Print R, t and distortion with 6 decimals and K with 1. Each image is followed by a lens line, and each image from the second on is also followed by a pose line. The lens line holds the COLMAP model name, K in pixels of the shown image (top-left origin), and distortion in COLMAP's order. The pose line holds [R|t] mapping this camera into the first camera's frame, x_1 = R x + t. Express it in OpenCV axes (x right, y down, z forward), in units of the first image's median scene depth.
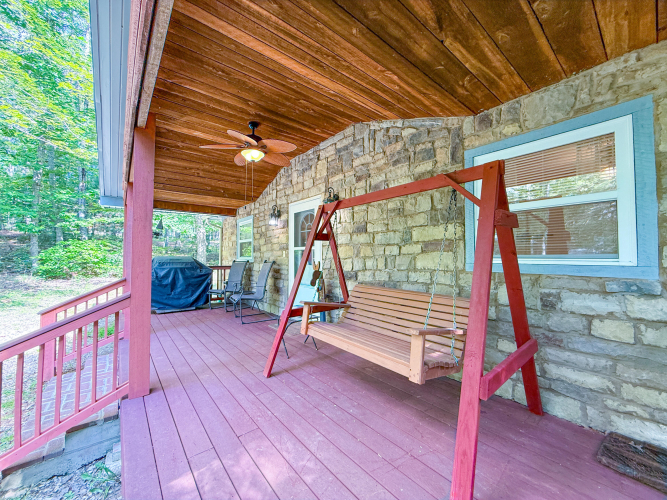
lens RADIAL K [[266.8, 0, 333.5], [0, 266.8, 250.0], [0, 0, 1]] dist [0.010330, -0.000086]
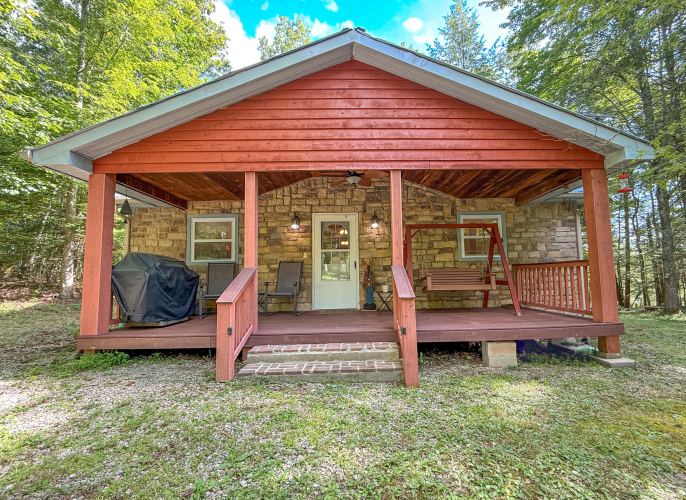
lens RADIAL K [[285.1, 0, 370.4], [0, 285.1, 251.3], [0, 0, 1]] dist [0.000719, 0.000032]
pose [[0.609807, 0.053671, 0.790731, -1.558203], [-0.002779, 0.997843, -0.065585, 0.123665], [-0.792545, 0.037797, 0.608640, 0.050285]]
